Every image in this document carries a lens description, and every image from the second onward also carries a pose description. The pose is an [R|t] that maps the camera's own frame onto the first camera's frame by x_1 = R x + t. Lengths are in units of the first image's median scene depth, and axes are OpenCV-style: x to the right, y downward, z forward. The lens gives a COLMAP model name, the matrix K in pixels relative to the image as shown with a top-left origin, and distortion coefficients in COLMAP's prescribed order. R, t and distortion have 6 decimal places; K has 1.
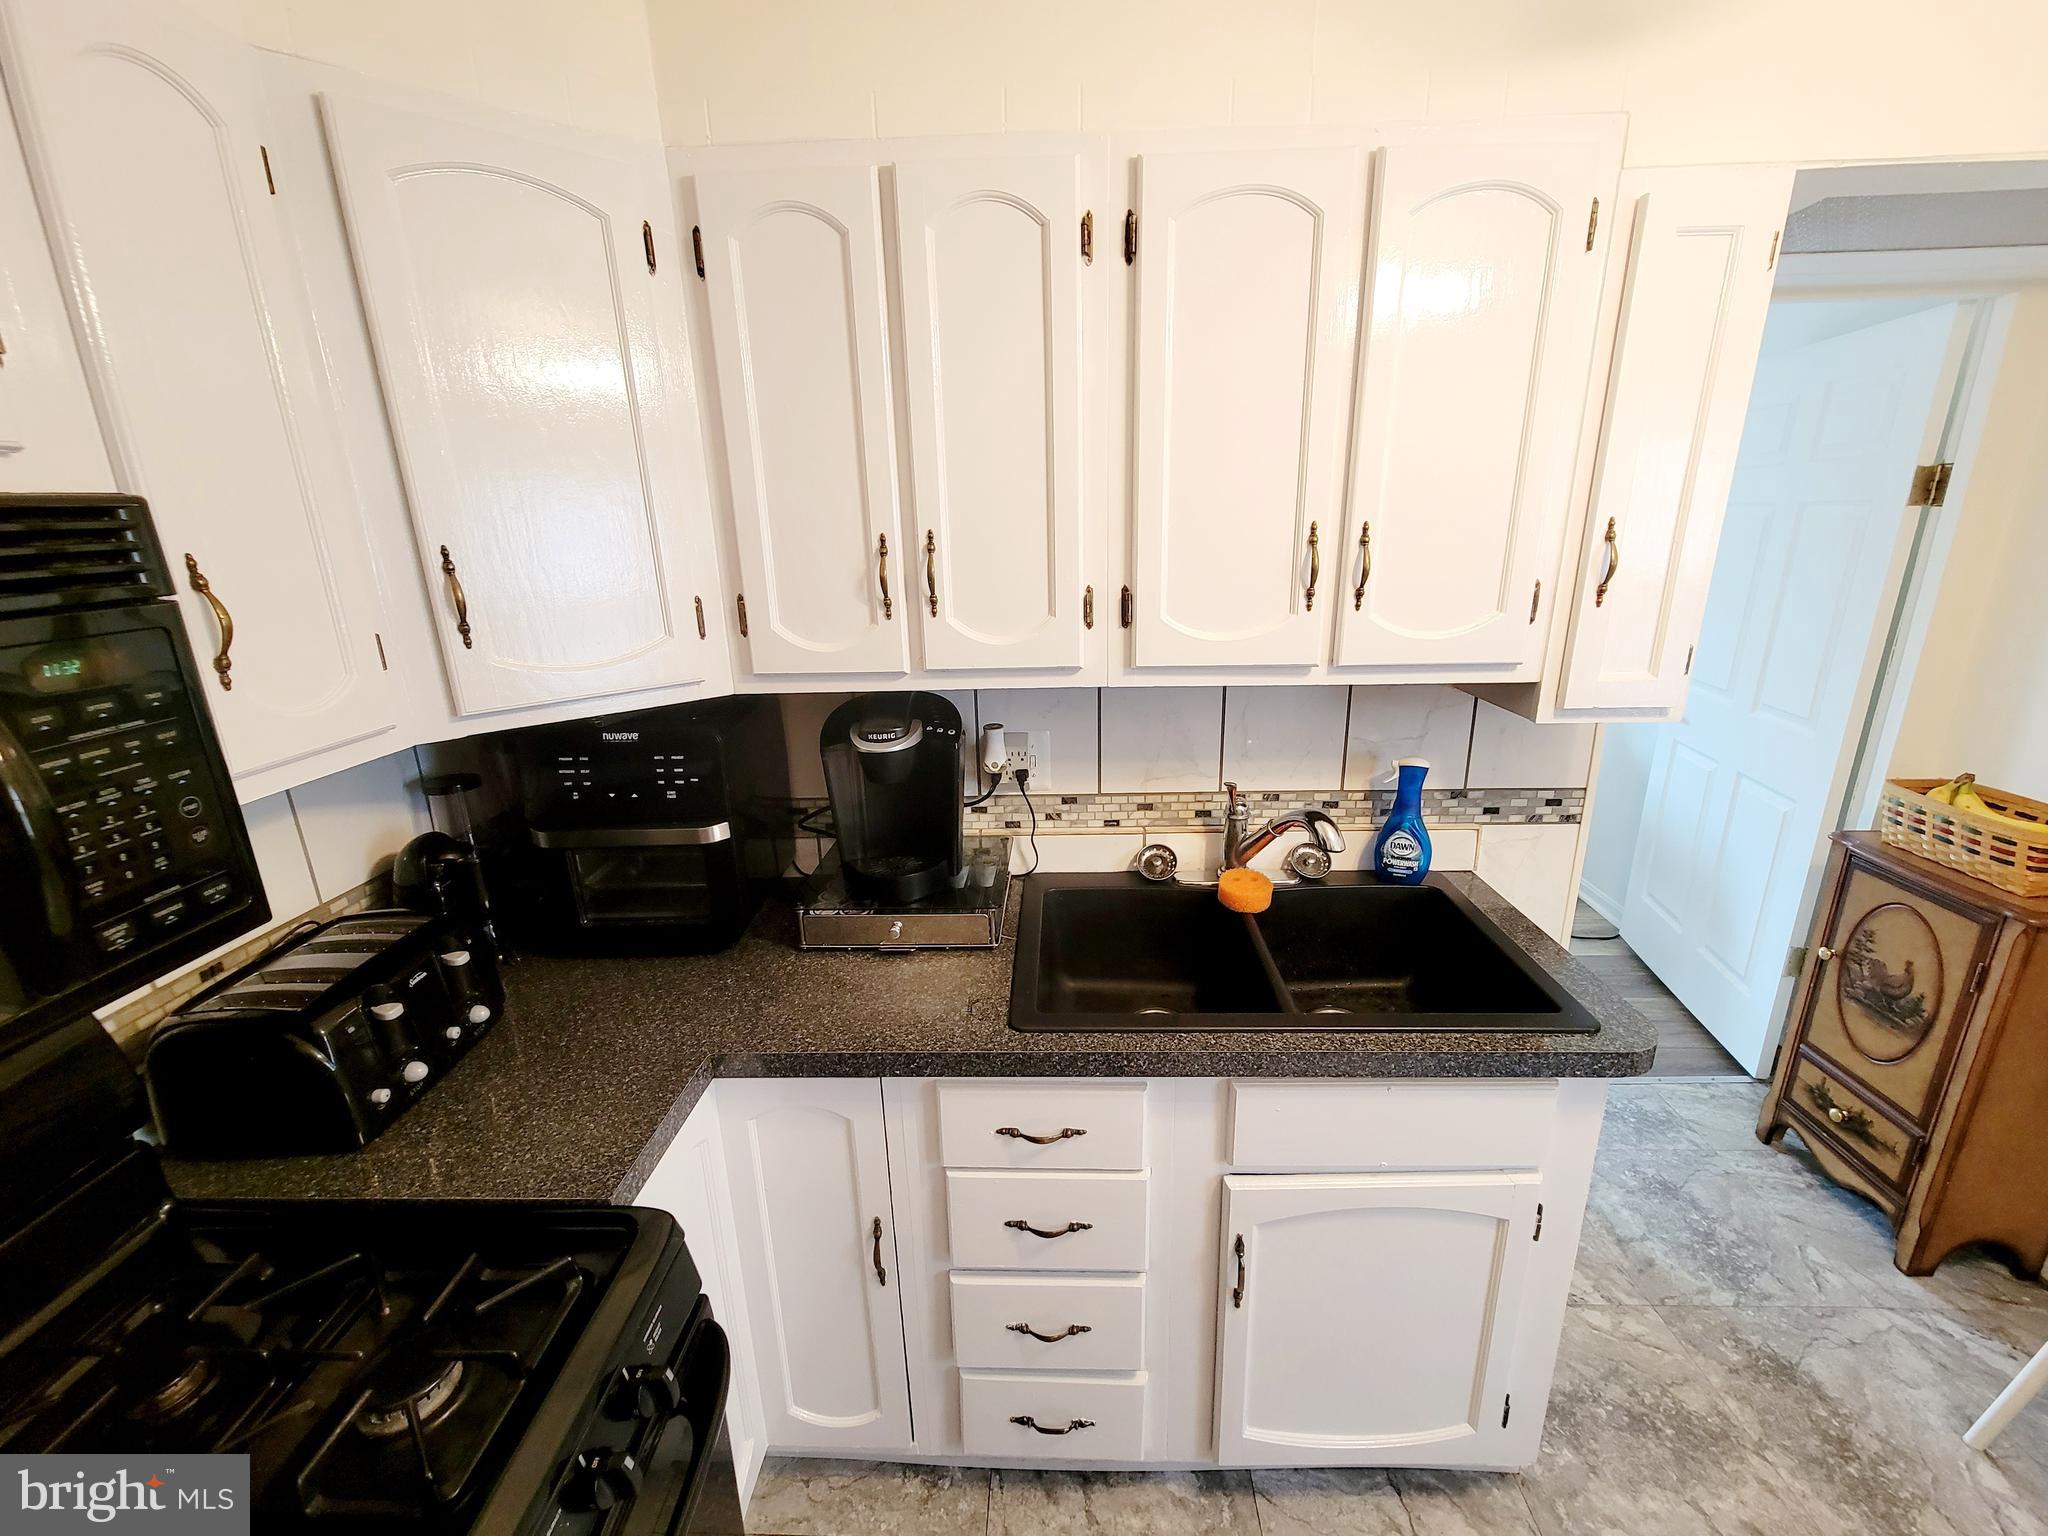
lens RADIAL K [[846.4, 0, 1021.0], [0, 846.4, 764.4], [0, 0, 1]] dist [-0.003927, -0.000531]
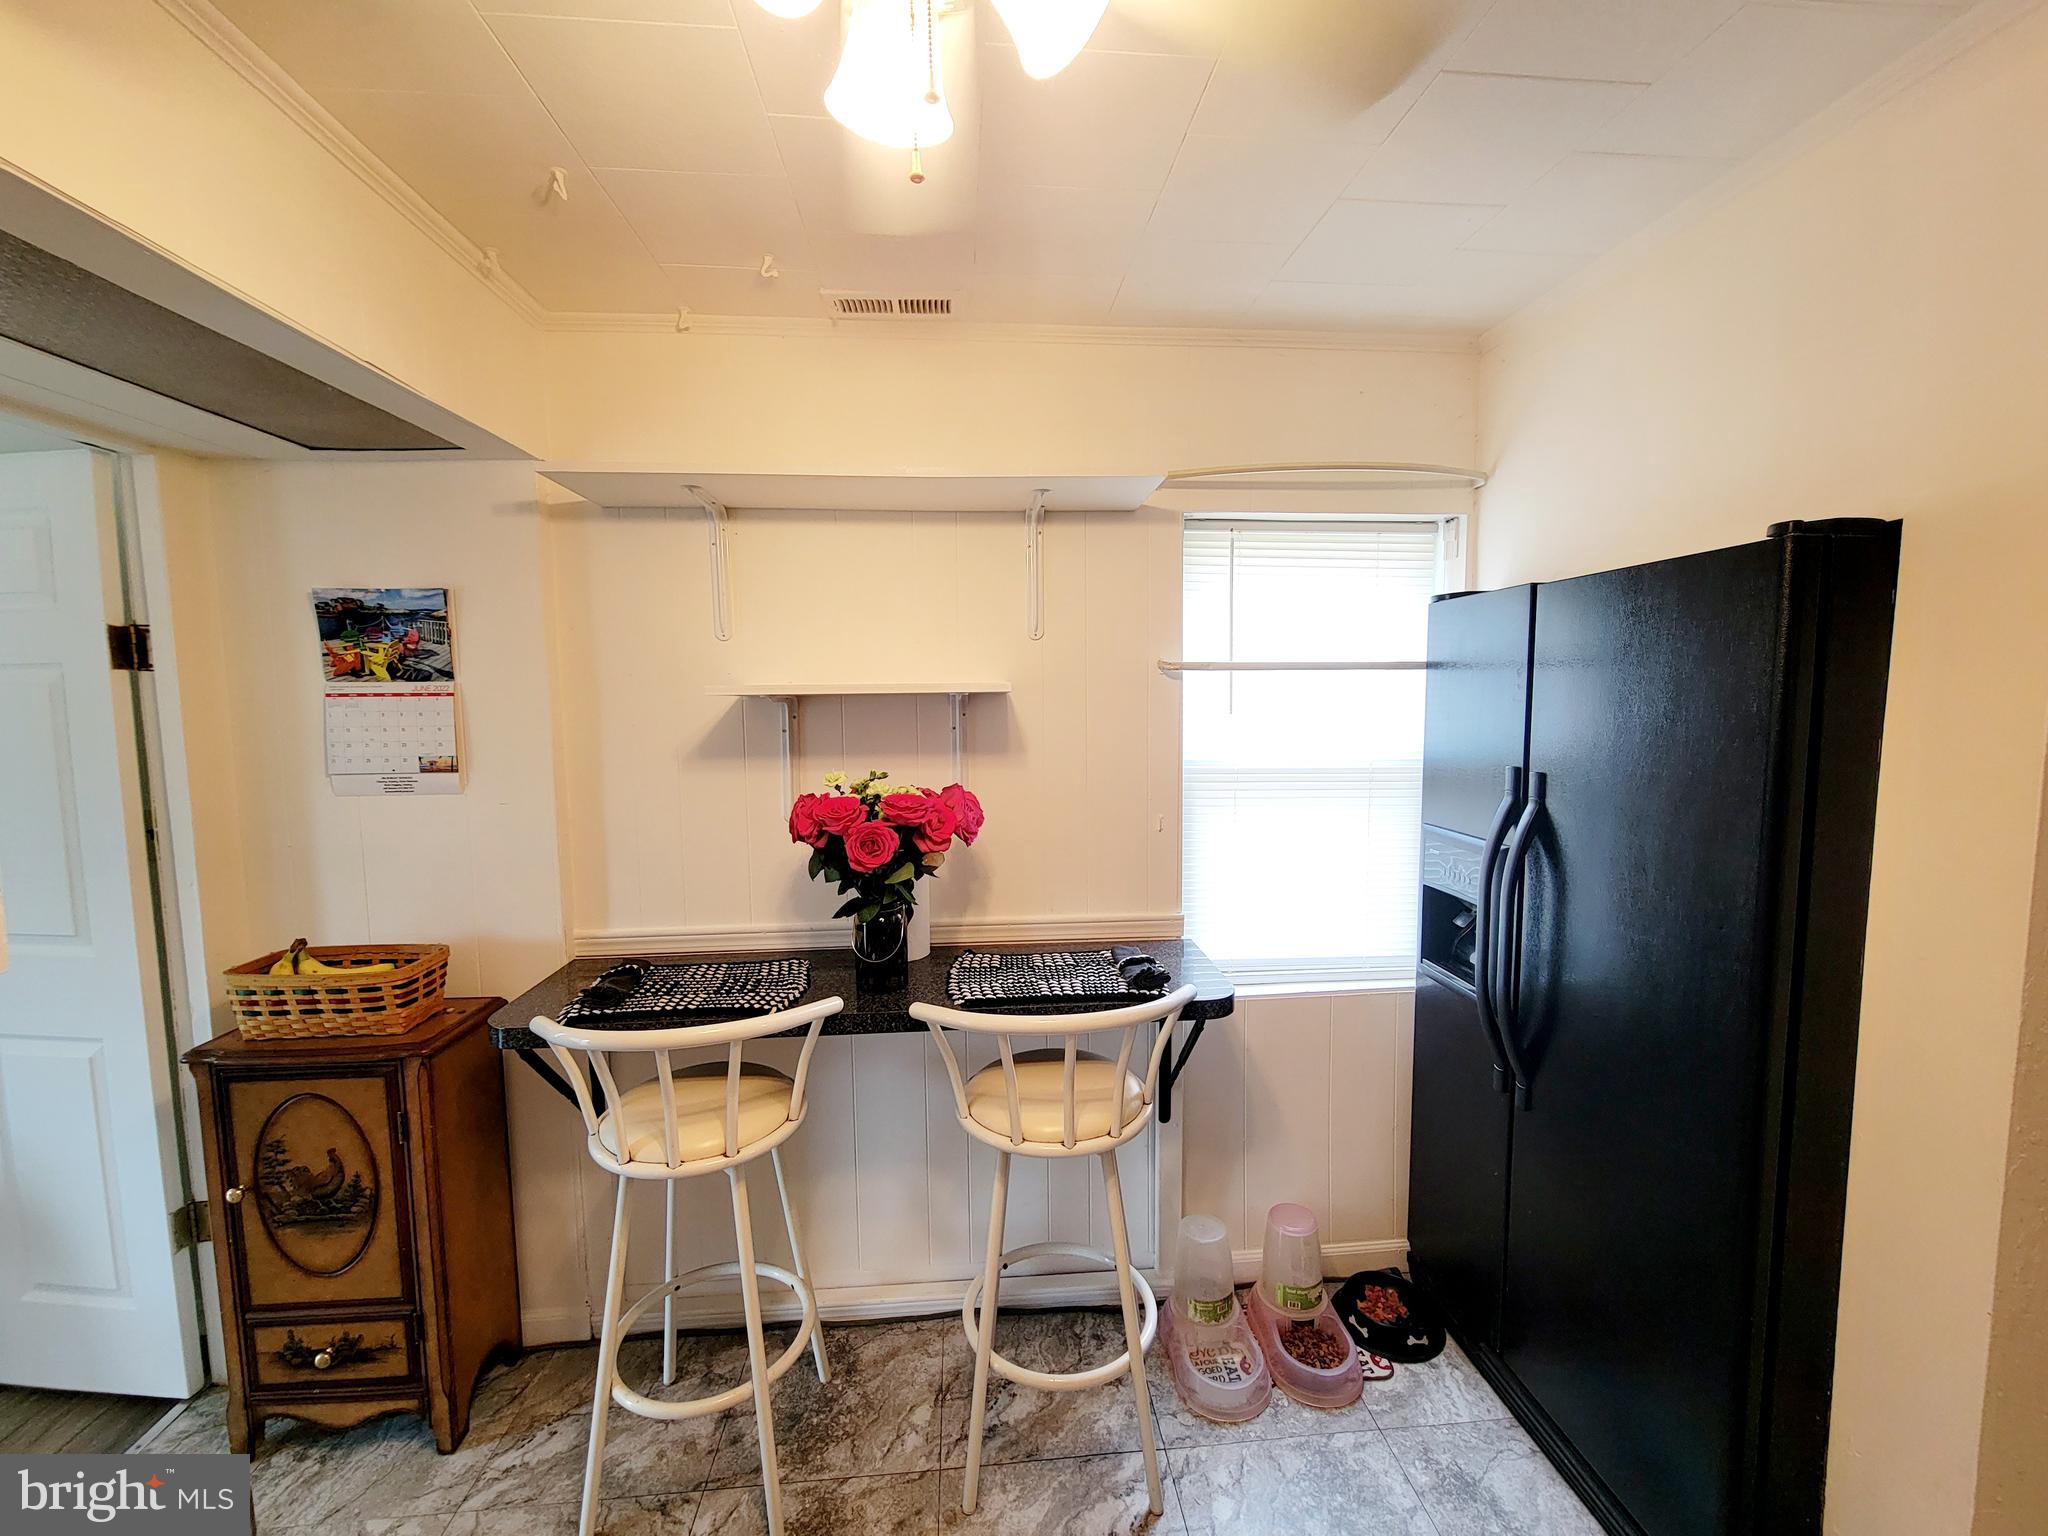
lens RADIAL K [[846.4, 0, 1019.9], [0, 846.4, 761.2], [0, 0, 1]] dist [-0.003927, -0.000531]
pose [[-0.127926, -0.062611, 0.989805, 0.086879], [0.289868, 0.952068, 0.097687, -0.036995], [-0.948479, 0.299410, -0.103645, 0.261430]]
